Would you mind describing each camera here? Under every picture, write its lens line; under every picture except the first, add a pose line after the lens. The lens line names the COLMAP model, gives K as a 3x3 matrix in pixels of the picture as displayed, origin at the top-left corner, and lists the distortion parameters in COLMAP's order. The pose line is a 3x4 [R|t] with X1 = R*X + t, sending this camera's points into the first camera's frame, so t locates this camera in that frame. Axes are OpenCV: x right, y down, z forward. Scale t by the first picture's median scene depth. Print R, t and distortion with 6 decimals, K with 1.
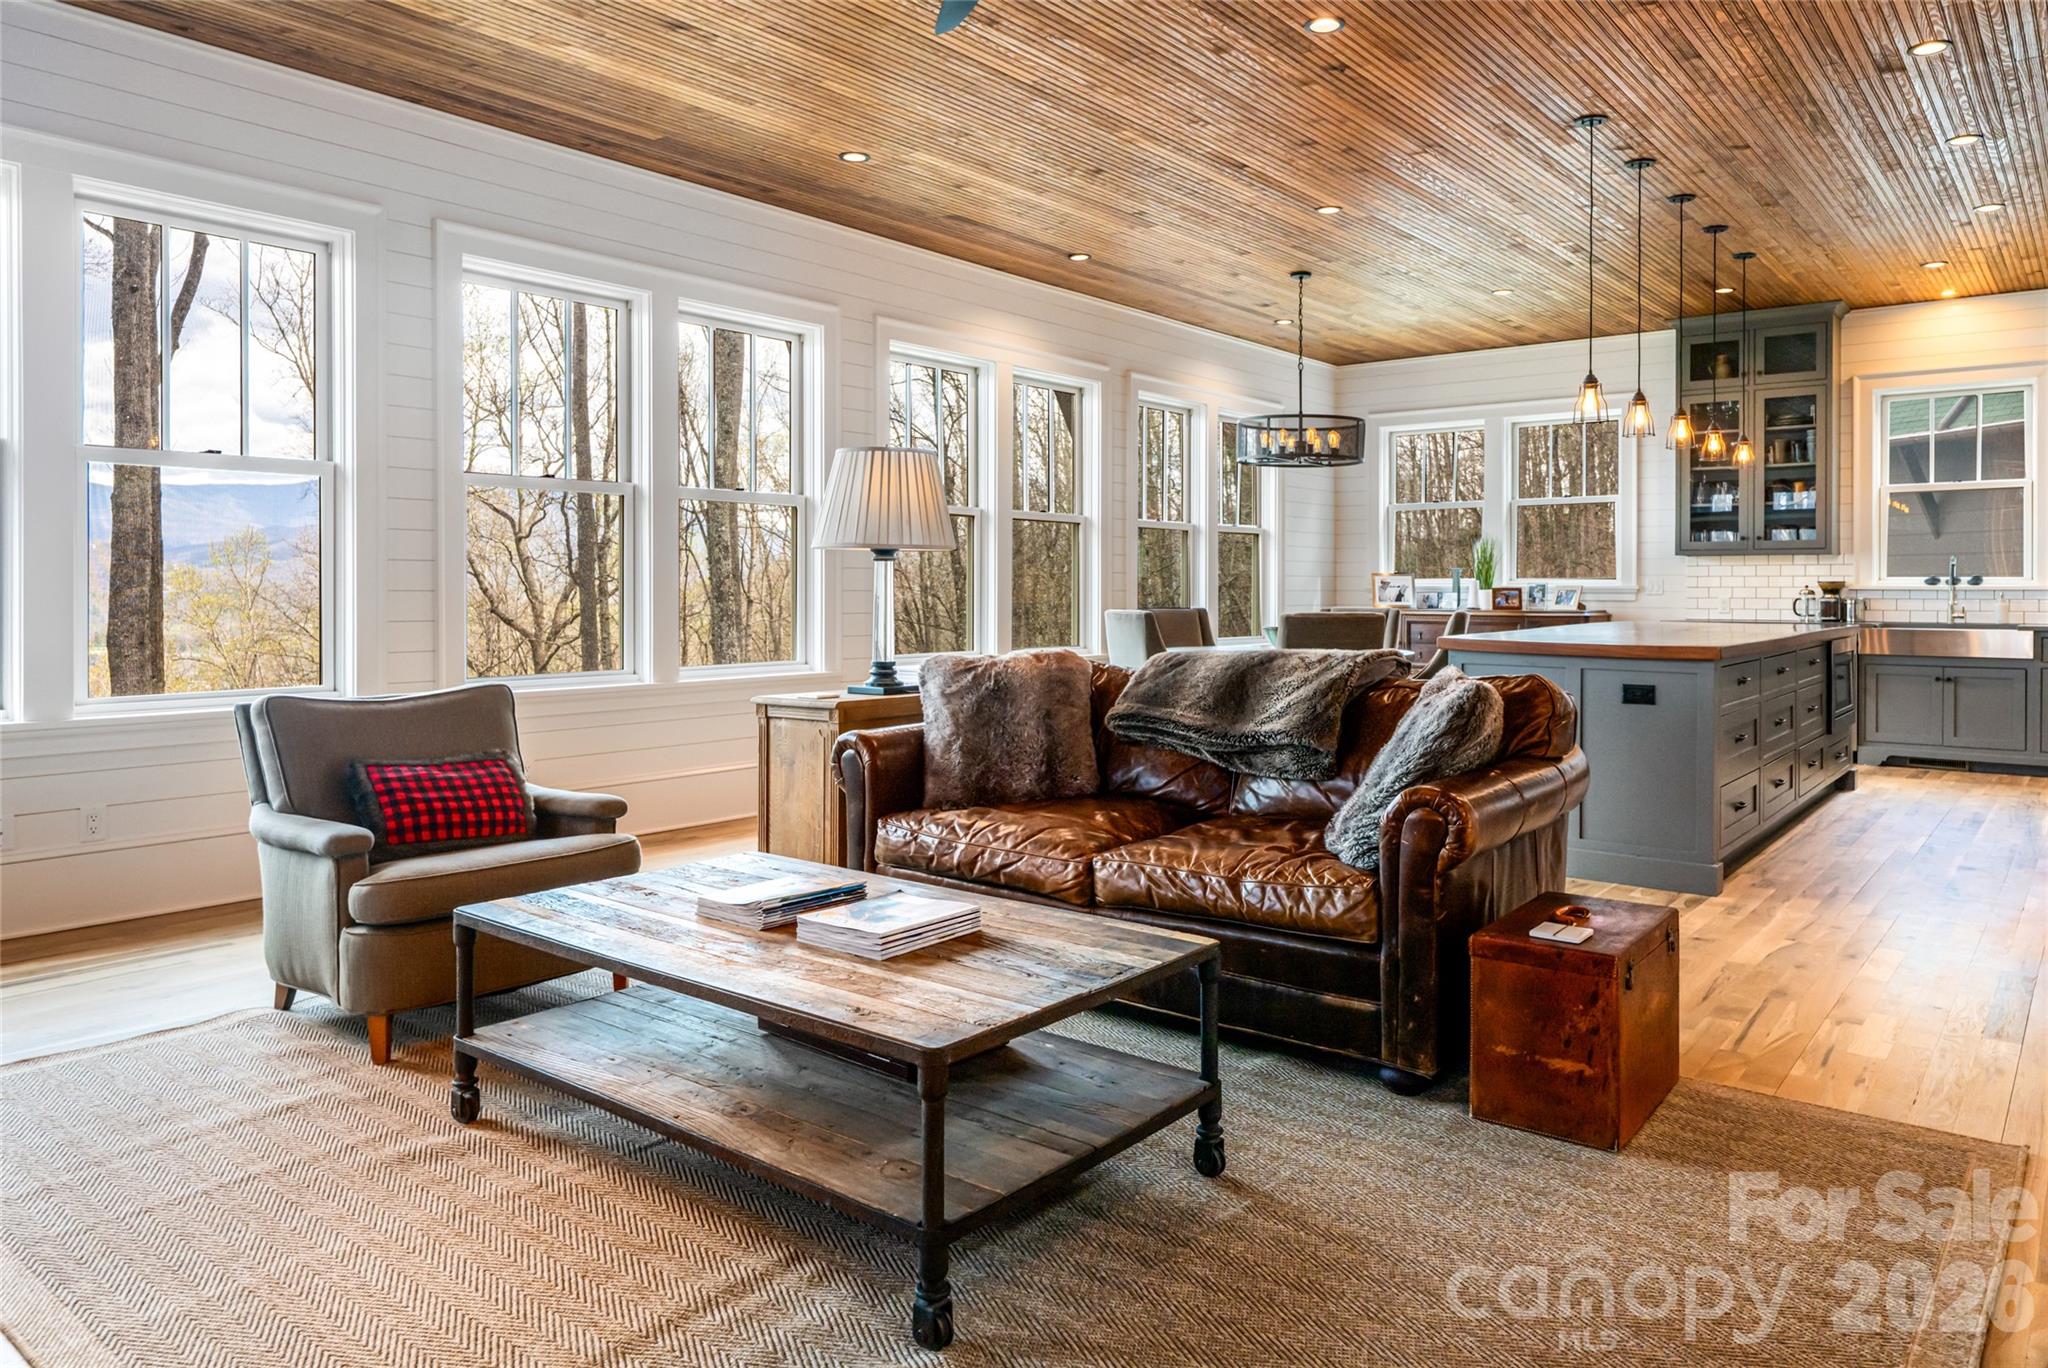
lens RADIAL K [[1333.1, 0, 1042.8], [0, 1333.1, 594.8], [0, 0, 1]] dist [-0.004851, -0.005662]
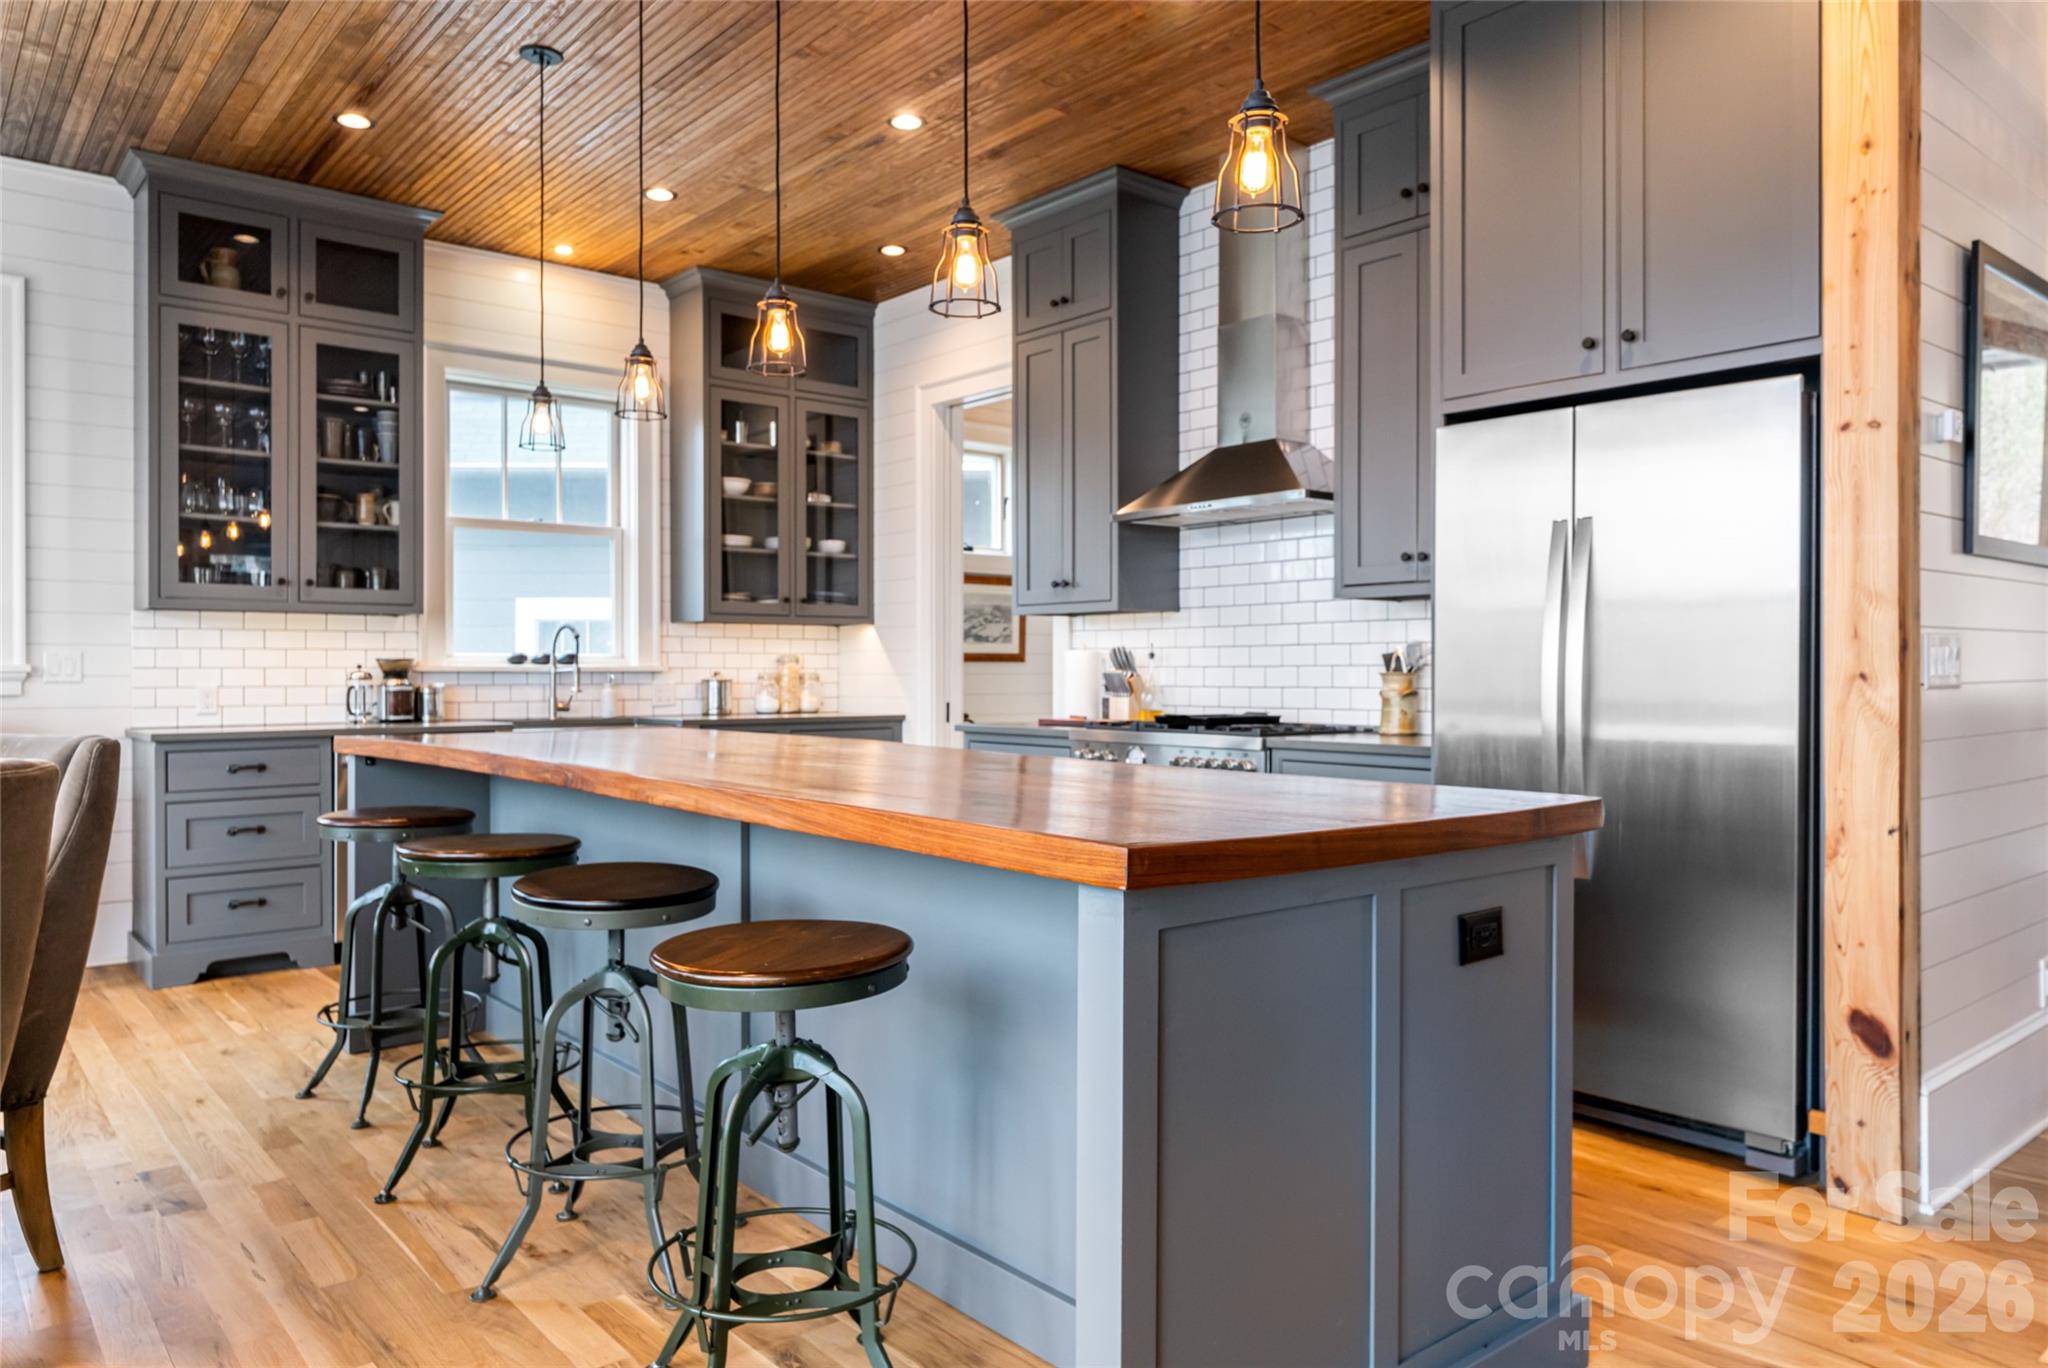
lens RADIAL K [[1383.5, 0, 1031.3], [0, 1383.5, 669.5], [0, 0, 1]] dist [-0.006013, 0.001857]
pose [[0.181236, -0.001408, 0.983439, 0.007259], [0.006002, 0.999982, 0.000325, -0.003408], [-0.983421, 0.005844, 0.181242, 0.577678]]
